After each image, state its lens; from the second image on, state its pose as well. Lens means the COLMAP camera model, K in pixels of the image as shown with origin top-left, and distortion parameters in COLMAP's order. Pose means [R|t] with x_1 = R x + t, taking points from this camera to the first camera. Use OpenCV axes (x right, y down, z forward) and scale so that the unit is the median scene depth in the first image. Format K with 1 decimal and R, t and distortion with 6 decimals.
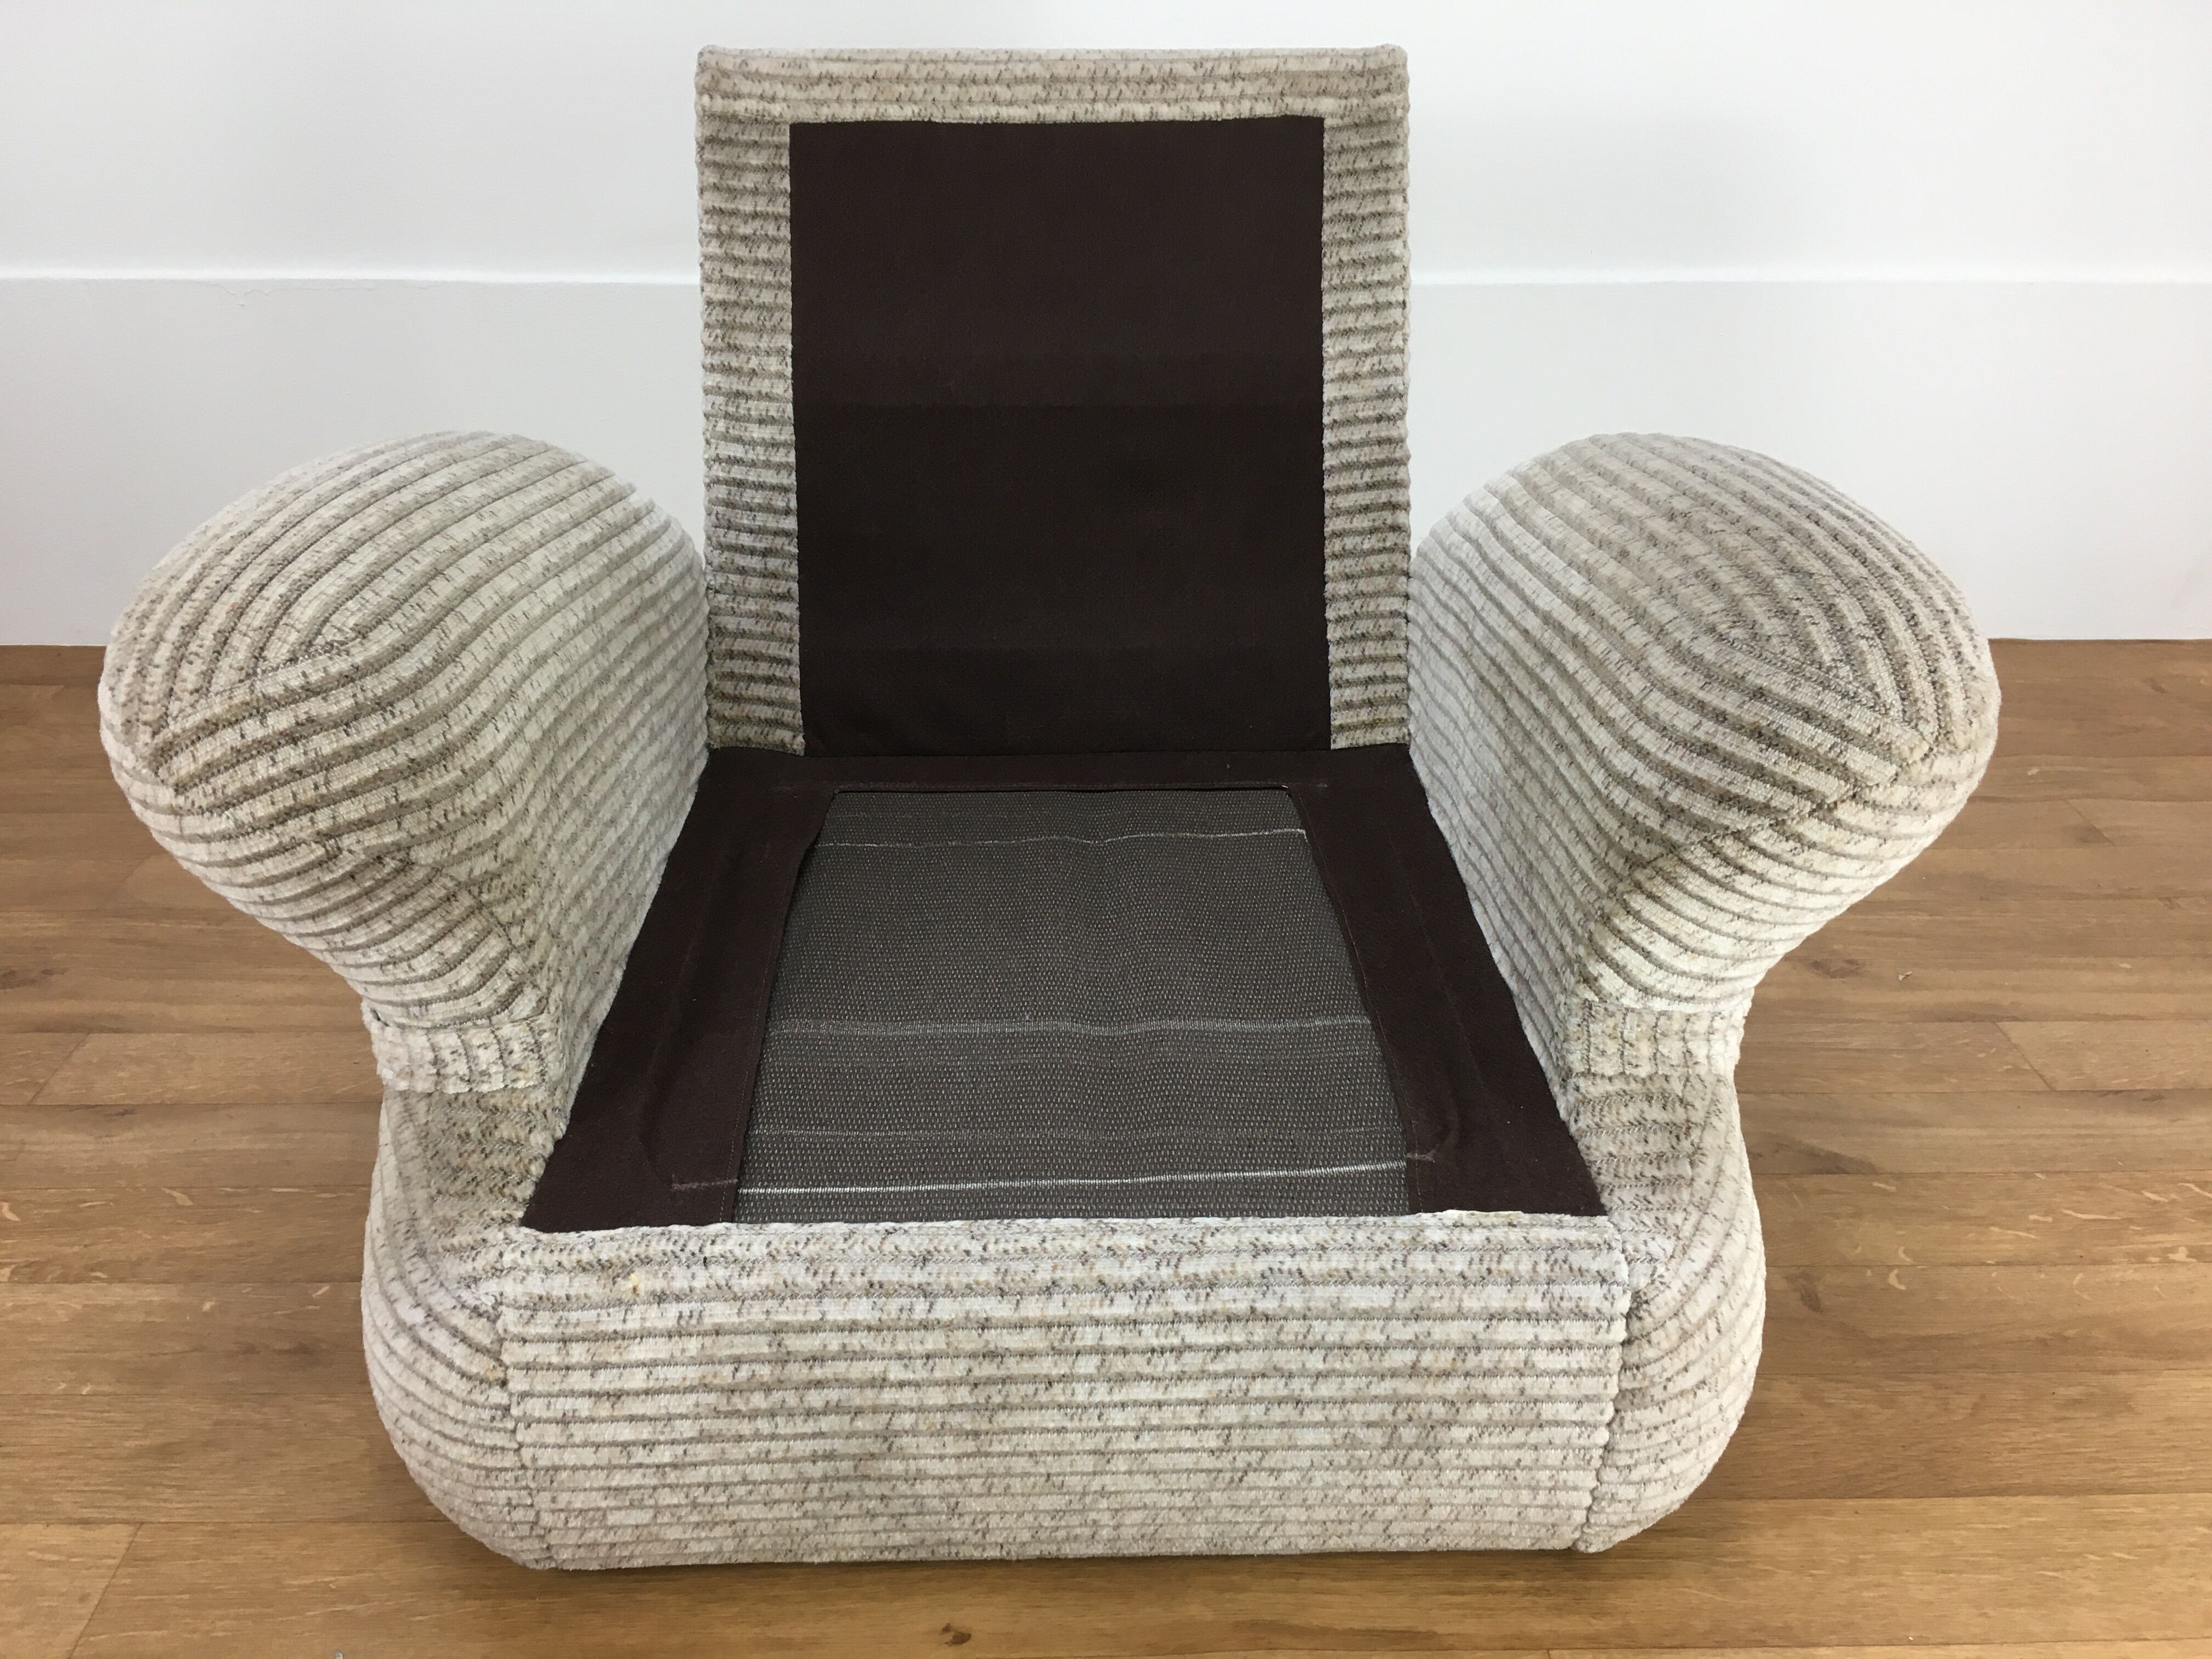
lens RADIAL K [[1946.0, 0, 1107.0], [0, 1946.0, 796.2], [0, 0, 1]] dist [0.109715, -0.171770]
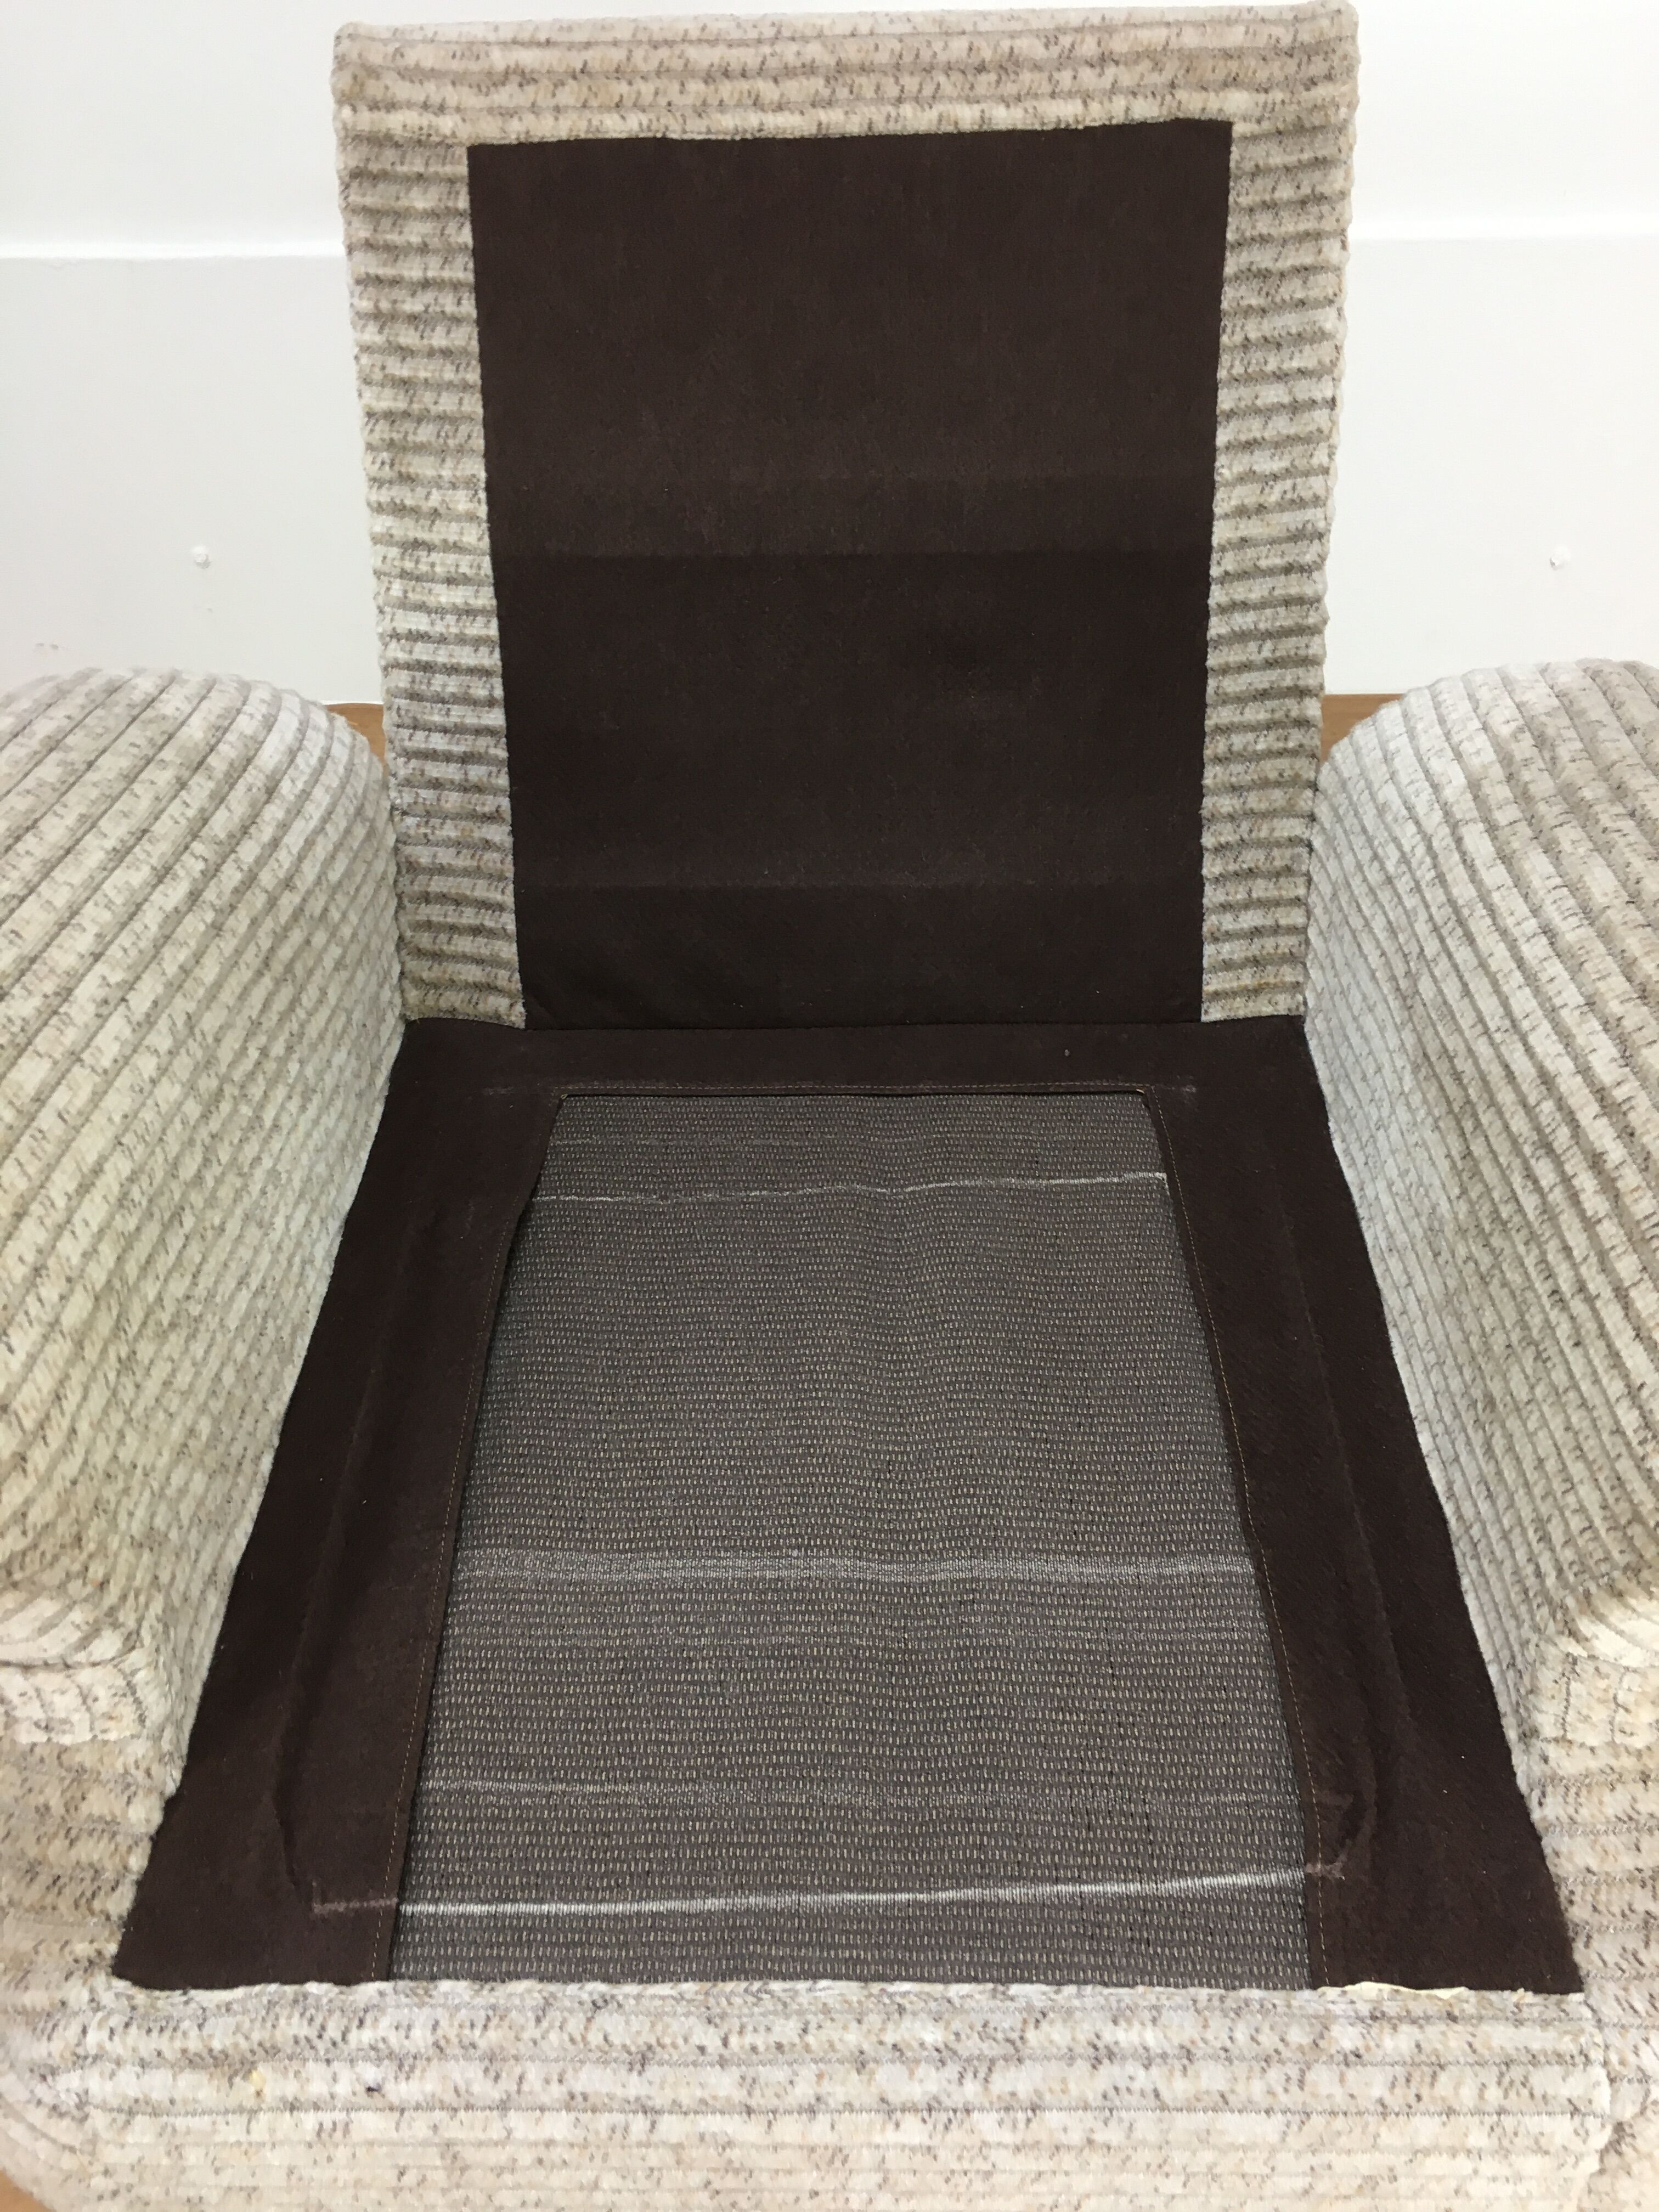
lens RADIAL K [[1946.0, 0, 829.5], [0, 1946.0, 1106.0], [0, 0, 1]] dist [0.109715, -0.171770]
pose [[0.998741, 0.008808, -0.049393, 0.006510], [0.003981, 0.967451, 0.253027, -0.188590], [0.050014, -0.252905, 0.966197, 0.236867]]
